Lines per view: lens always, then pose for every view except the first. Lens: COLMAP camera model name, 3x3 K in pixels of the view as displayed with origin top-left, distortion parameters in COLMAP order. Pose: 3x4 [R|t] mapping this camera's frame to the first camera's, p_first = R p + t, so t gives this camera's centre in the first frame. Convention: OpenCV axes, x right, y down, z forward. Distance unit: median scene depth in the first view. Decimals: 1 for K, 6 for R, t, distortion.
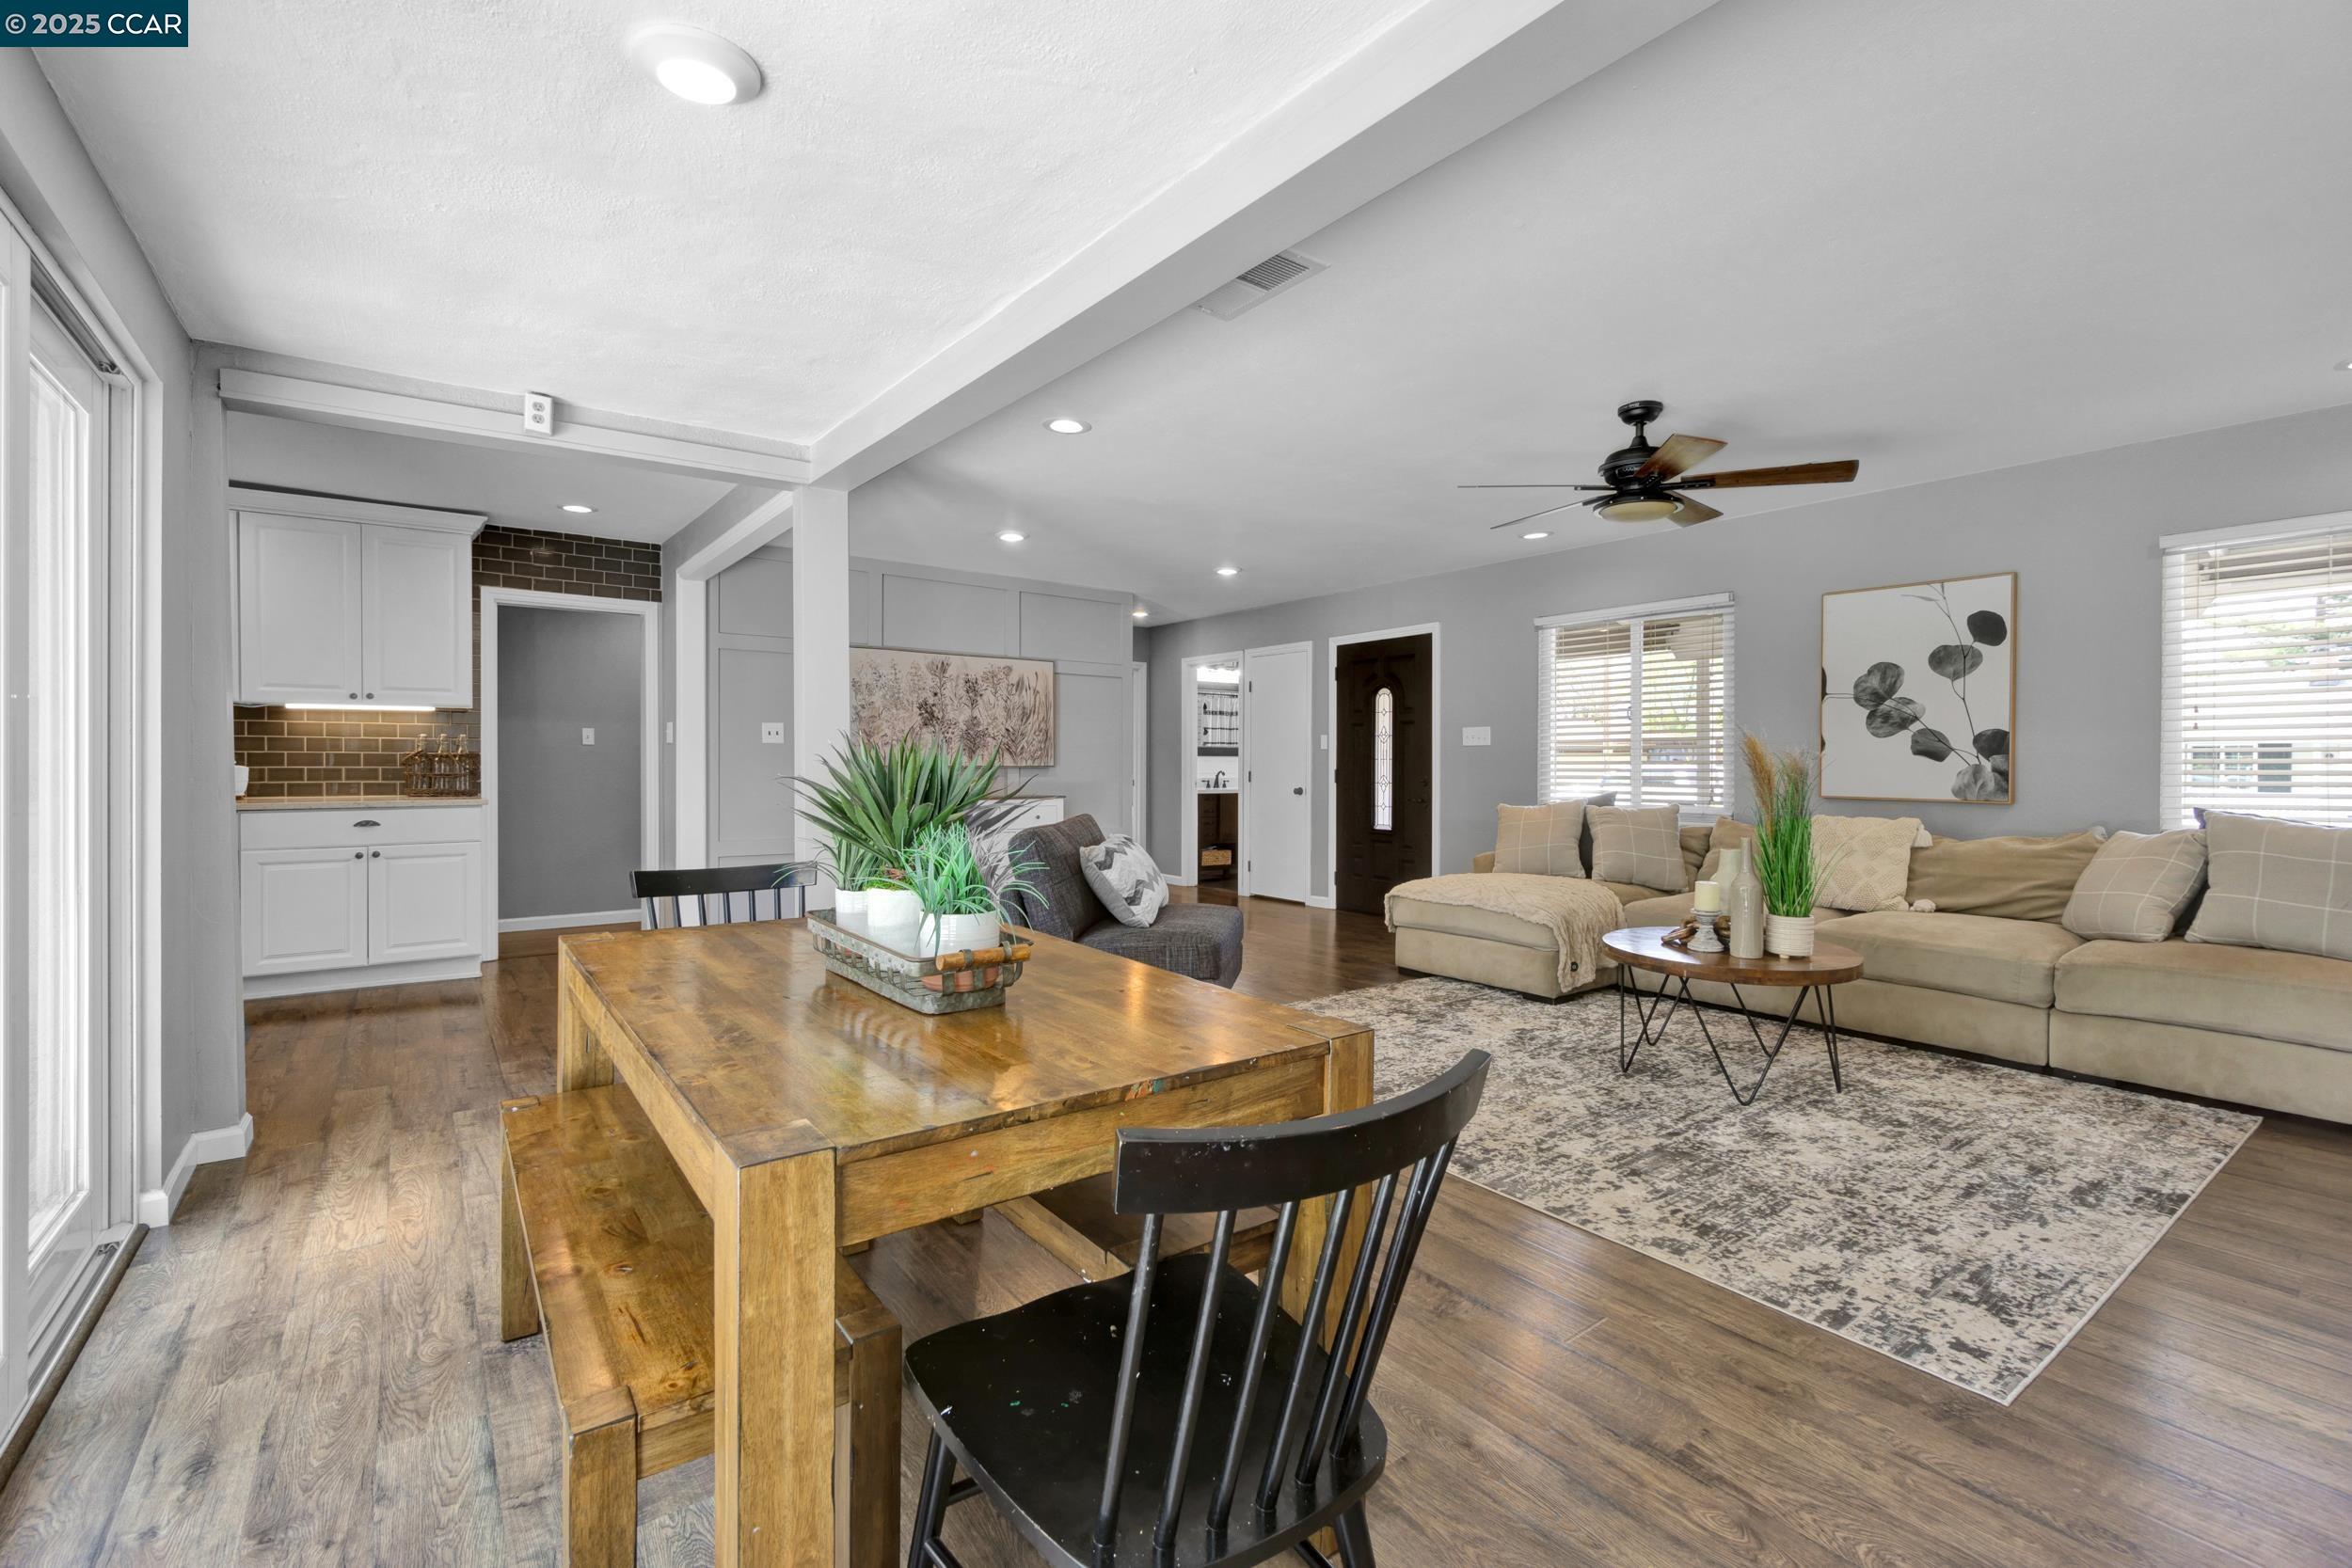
lens RADIAL K [[1022.4, 0, 1165.3], [0, 1022.4, 771.1], [0, 0, 1]] dist [-0.005754, 0.002981]
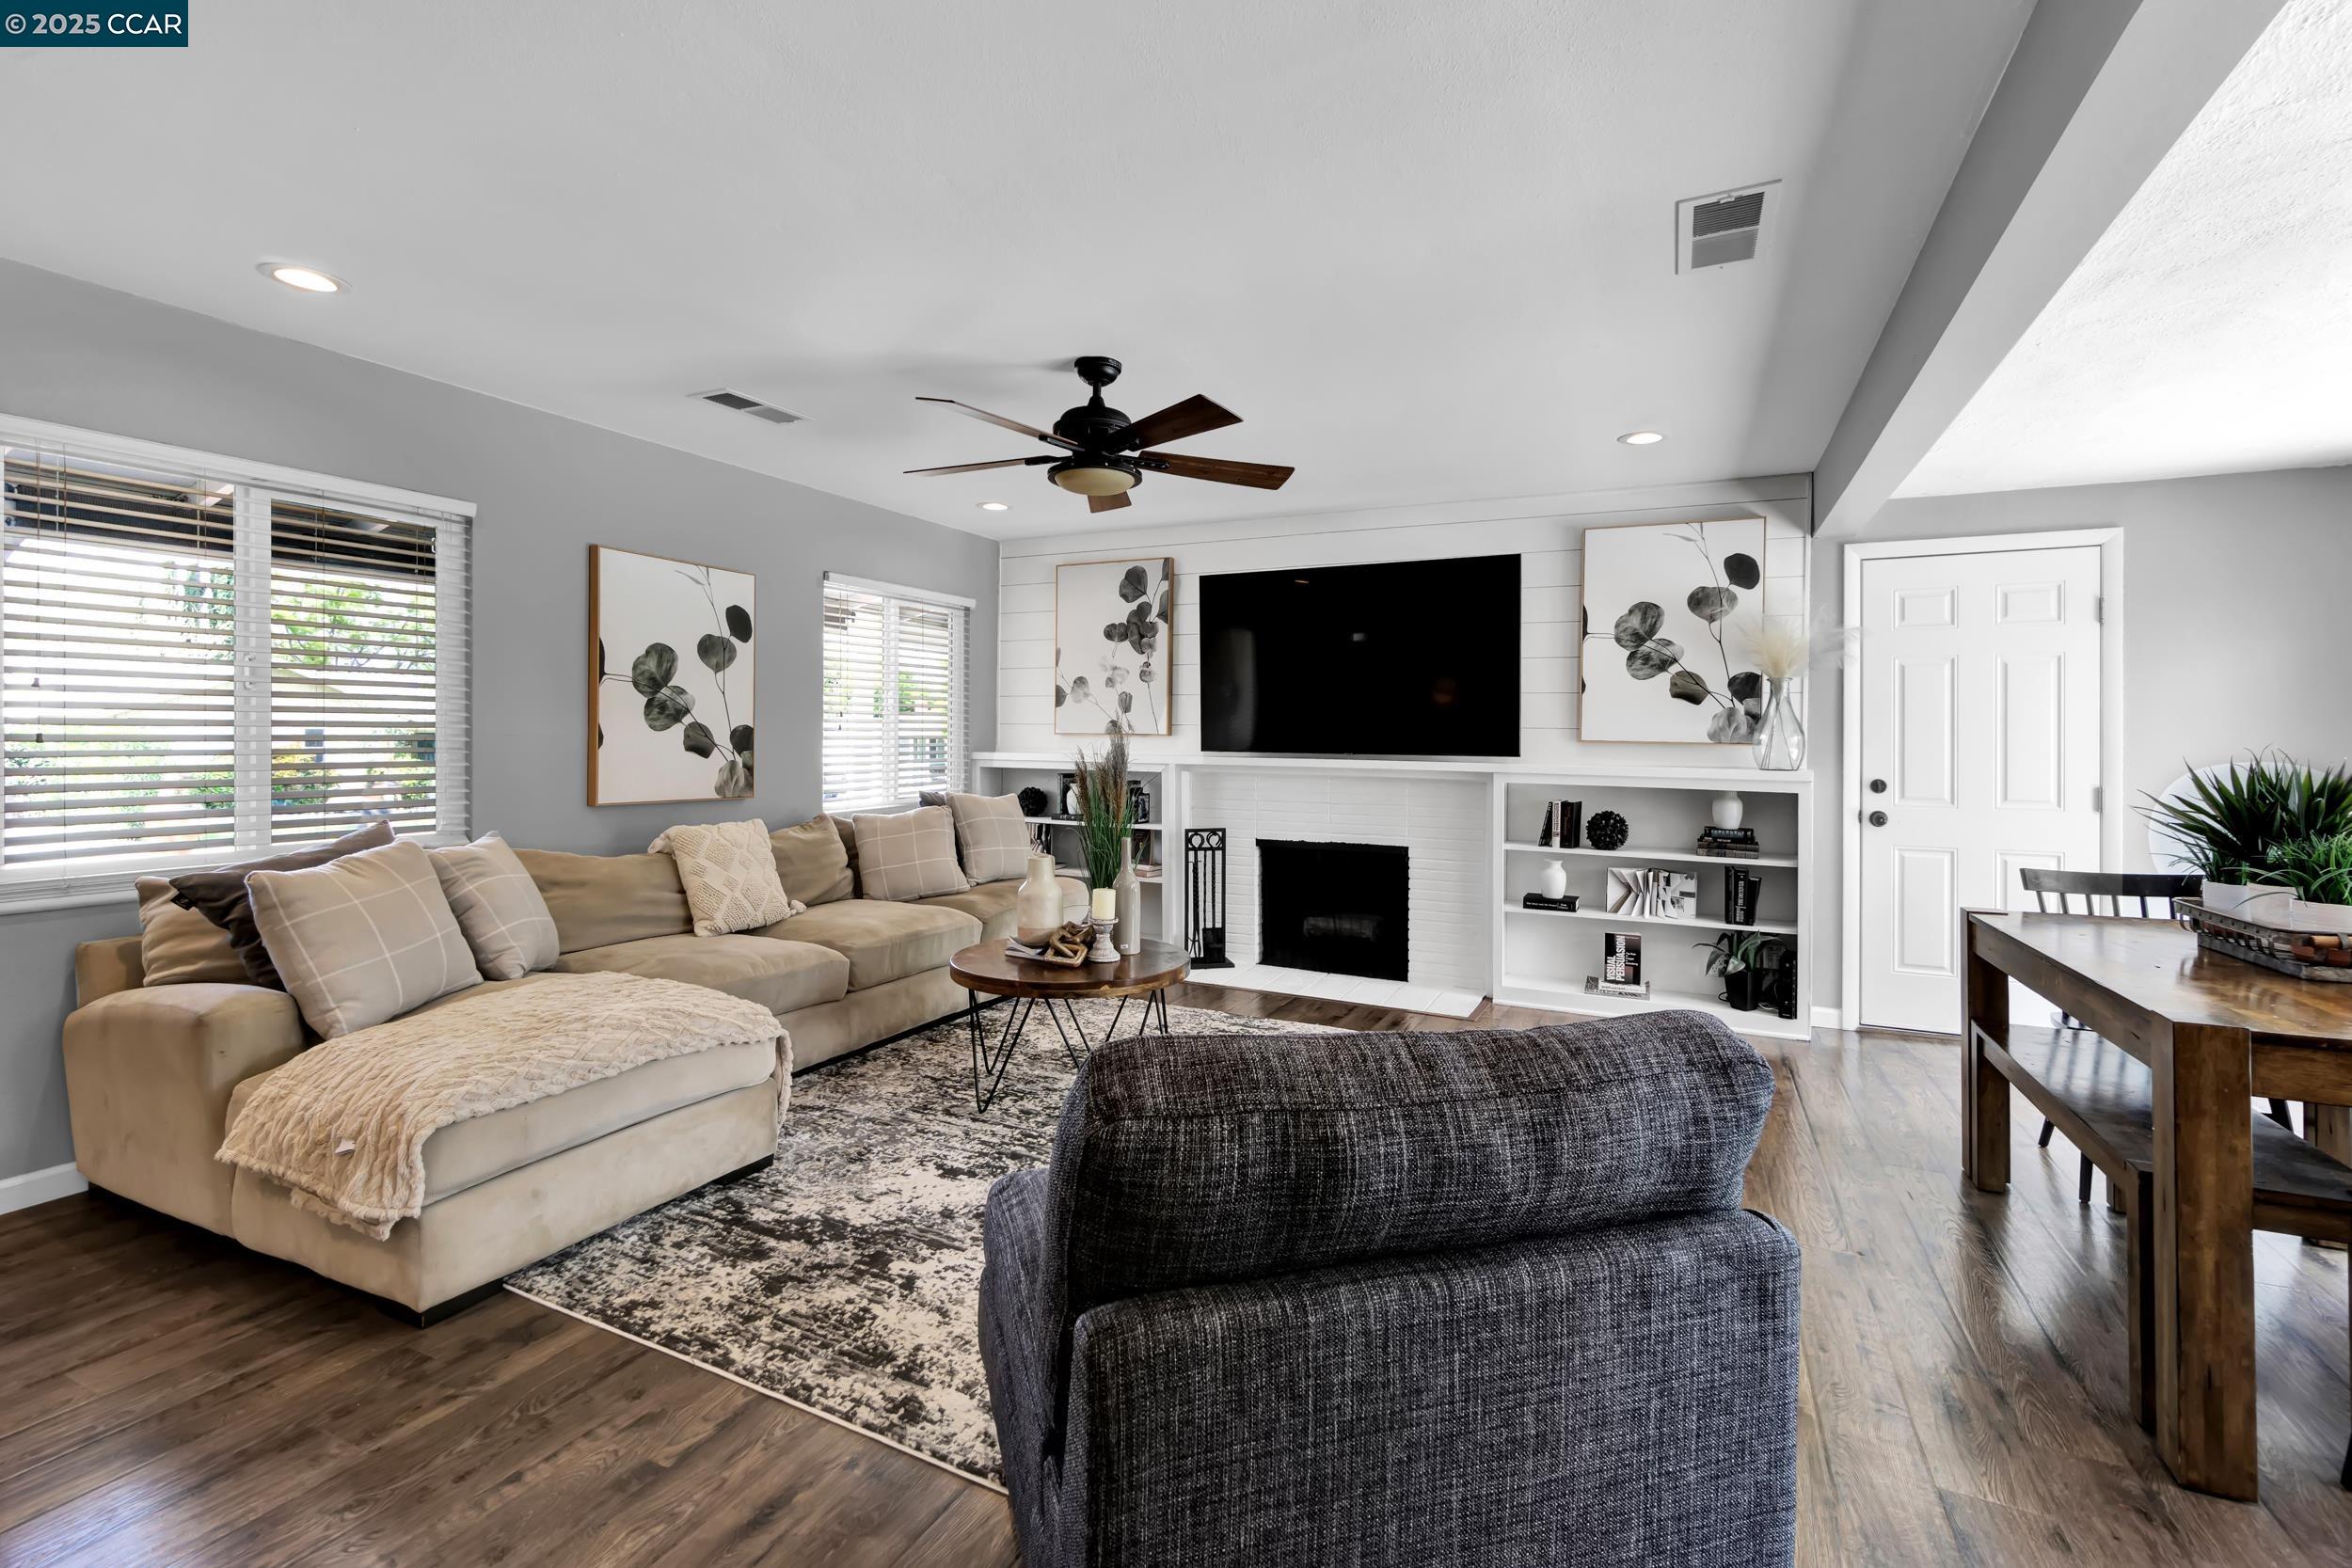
lens RADIAL K [[1040.3, 0, 1178.9], [0, 1040.3, 739.3], [0, 0, 1]] dist [-0.003795, 0.000058]
pose [[-0.462203, -0.000576, 0.886774, -0.376639], [0.005474, 0.999979, 0.003503, -0.036438], [-0.886757, 0.006474, -0.462190, 1.401419]]
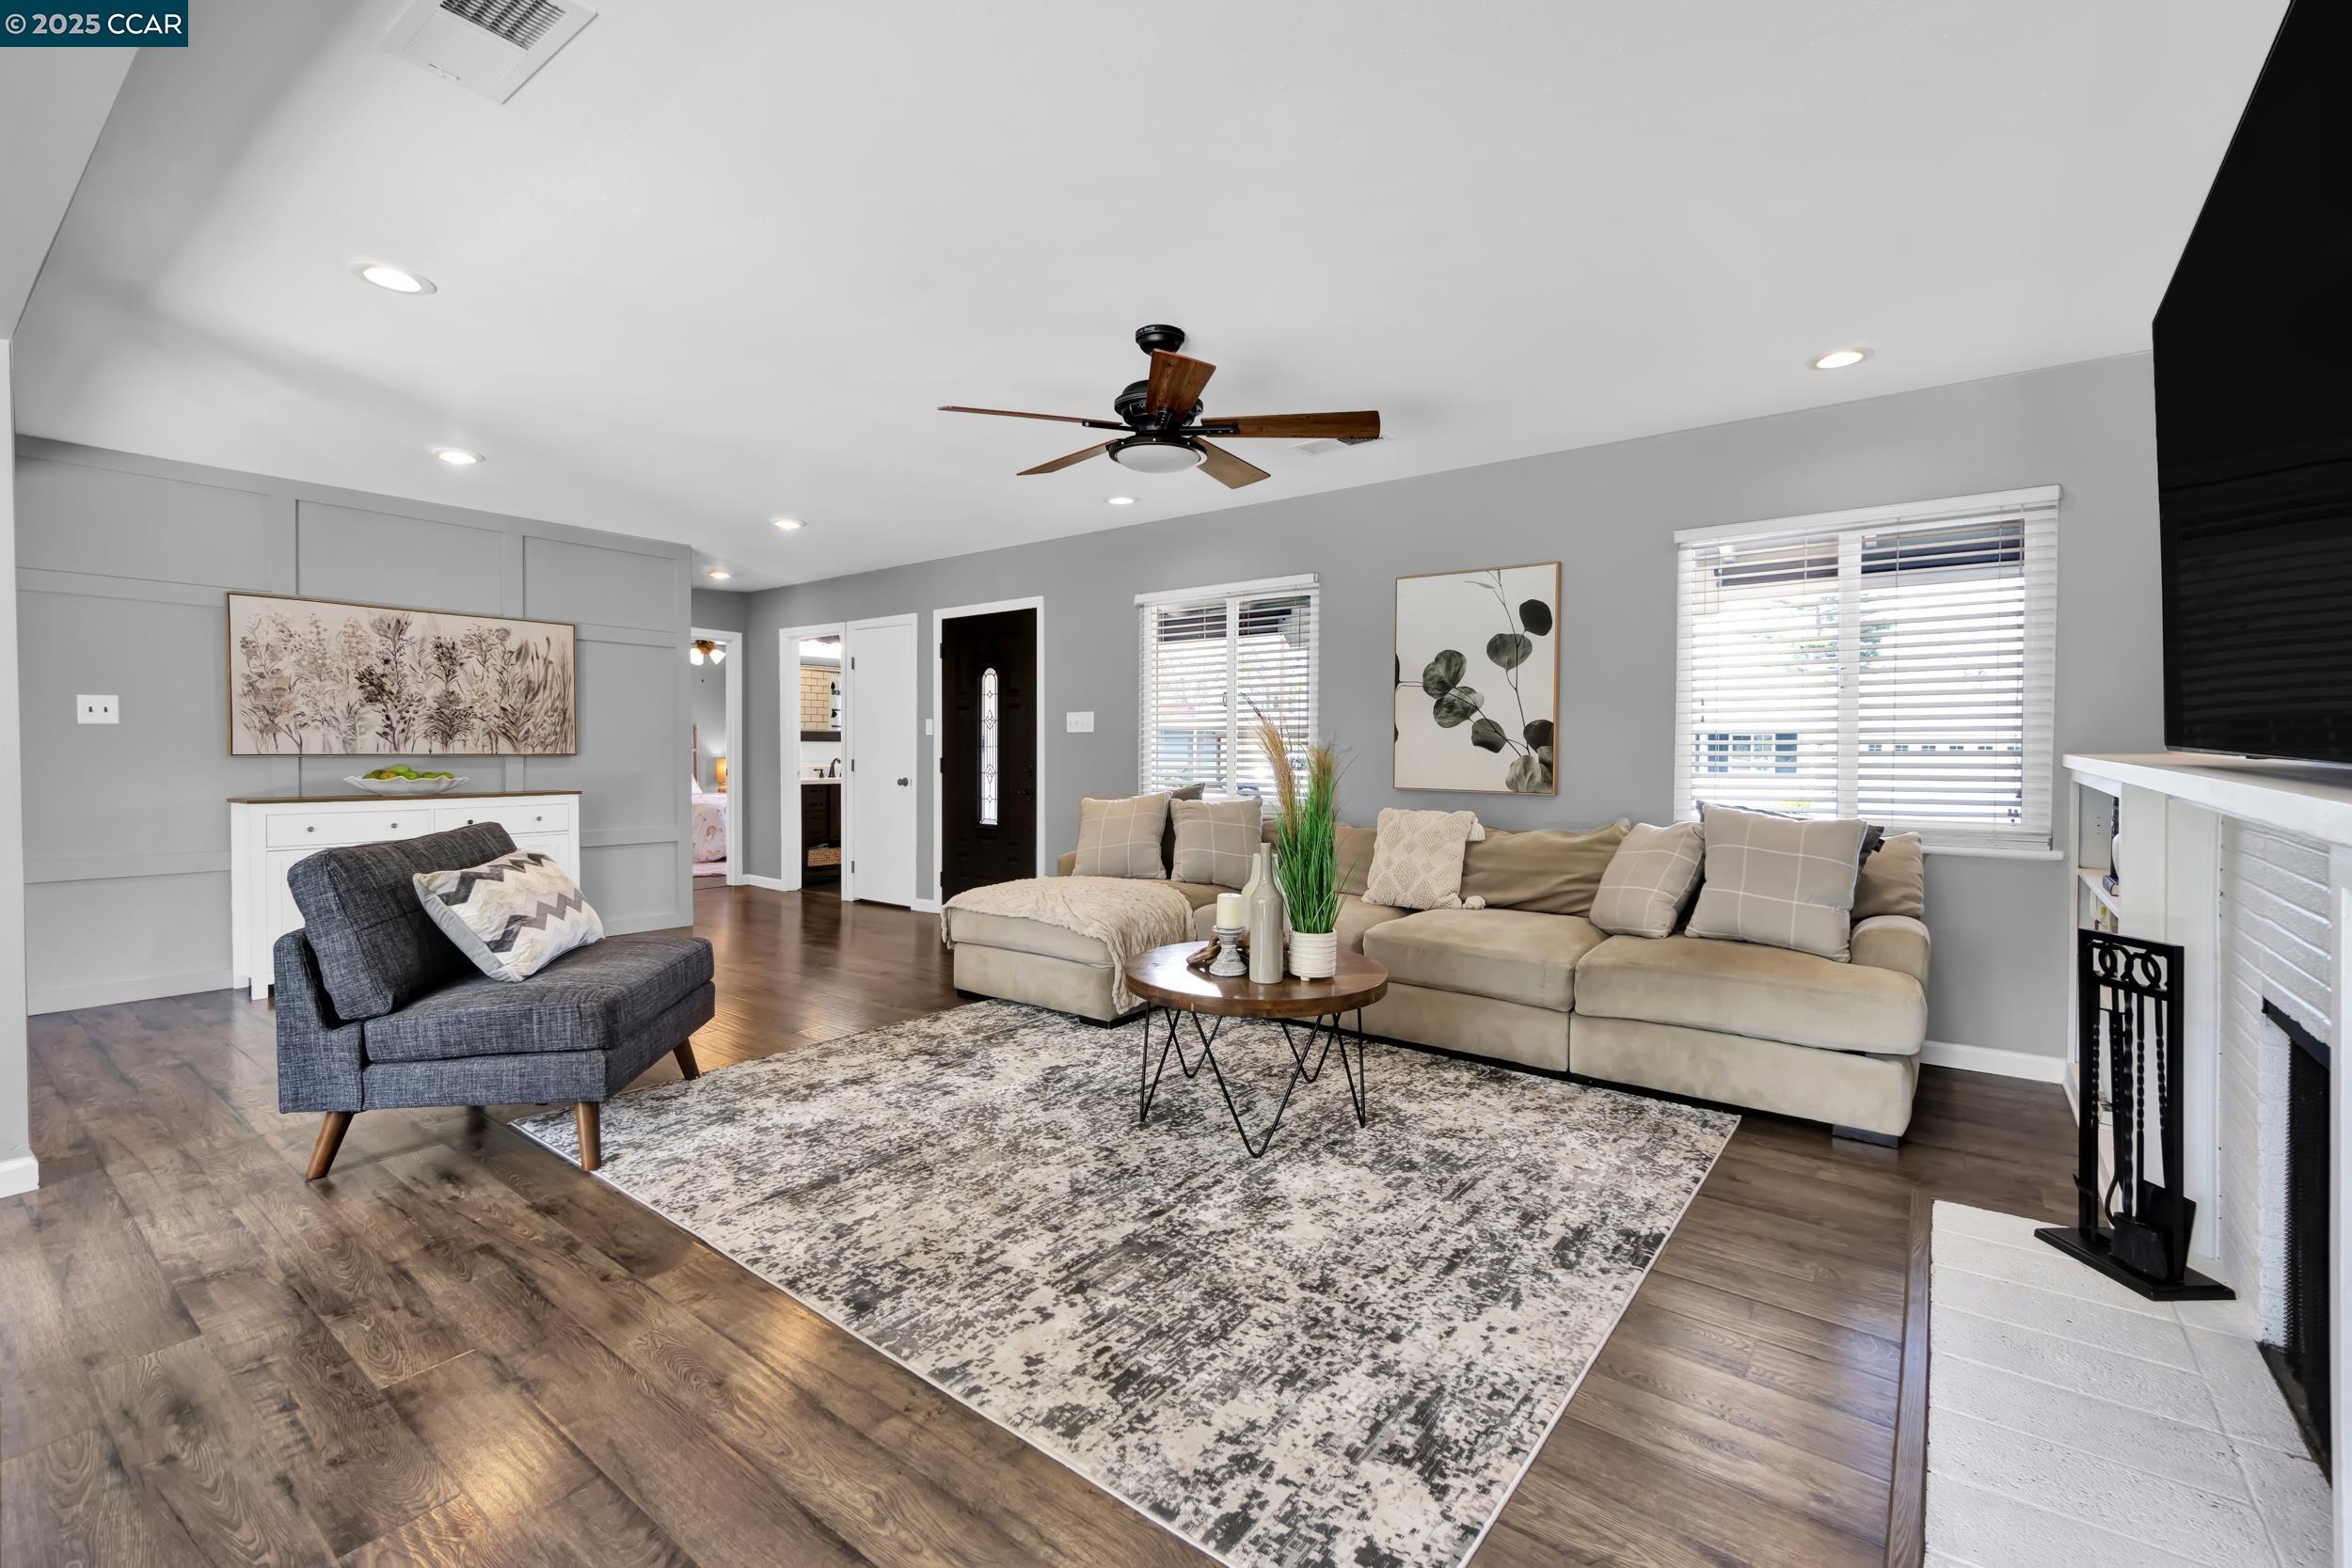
lens RADIAL K [[1021.6, 0, 1168.8], [0, 1021.6, 769.3], [0, 0, 1]] dist [-0.007551, 0.000119]
pose [[0.960936, -0.003839, 0.276745, 0.245390], [-0.000105, 0.999899, 0.014233, -0.009432], [-0.276771, -0.013706, 0.960838, 0.189865]]
